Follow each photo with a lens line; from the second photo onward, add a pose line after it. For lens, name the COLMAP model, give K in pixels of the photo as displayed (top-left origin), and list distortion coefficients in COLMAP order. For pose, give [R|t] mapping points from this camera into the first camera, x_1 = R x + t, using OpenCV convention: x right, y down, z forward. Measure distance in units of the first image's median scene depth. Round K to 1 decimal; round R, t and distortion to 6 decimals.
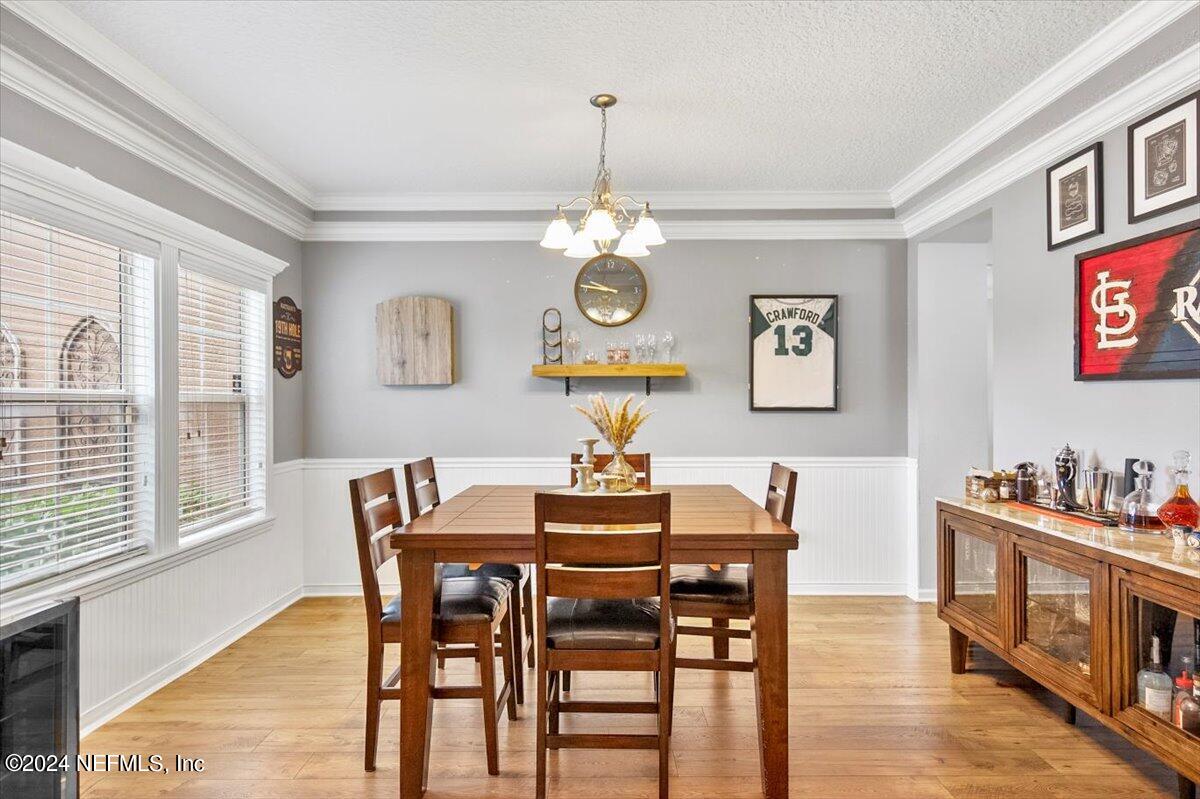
lens RADIAL K [[669.5, 0, 599.1], [0, 669.5, 400.3], [0, 0, 1]] dist [-0.018315, -0.000179]
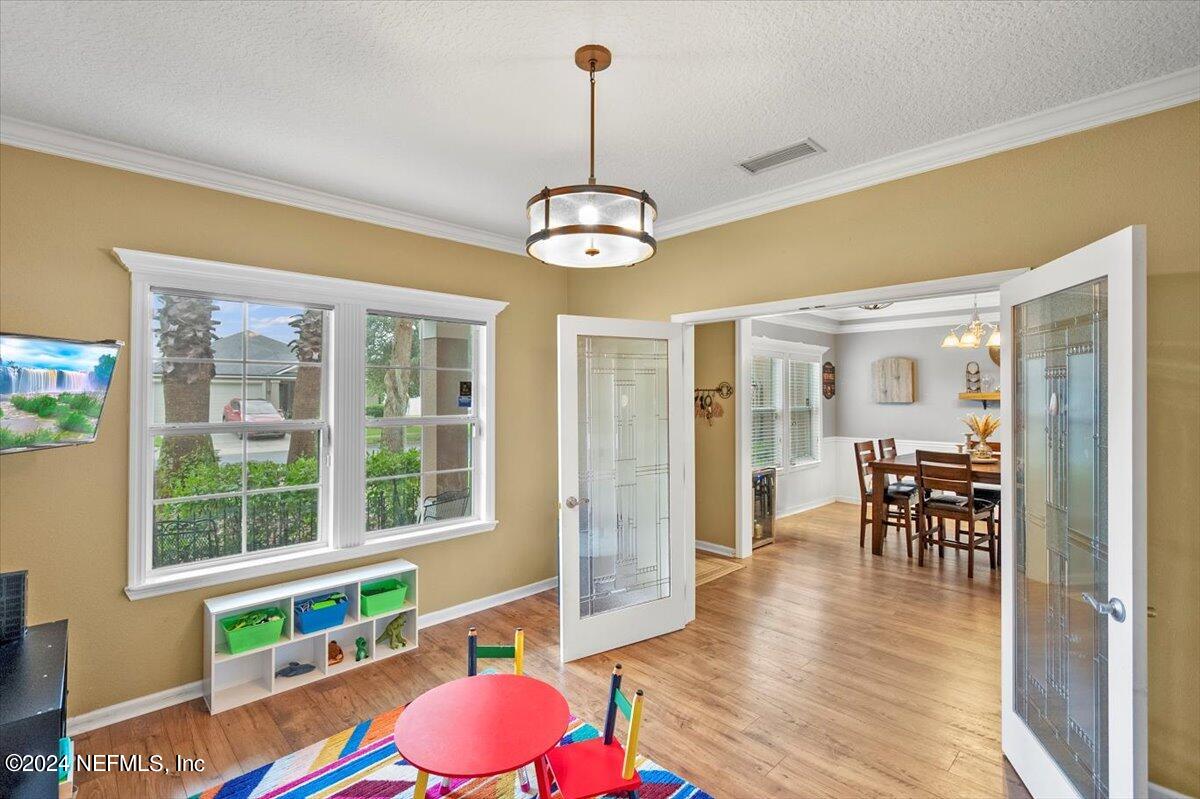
lens RADIAL K [[565.2, 0, 600.5], [0, 565.2, 393.7], [0, 0, 1]] dist [-0.002238, 0.001552]
pose [[0.695629, 0.002631, -0.718396, 0.354219], [-0.000352, 0.999994, 0.003322, -0.059117], [0.718401, -0.002058, 0.695626, -0.853632]]
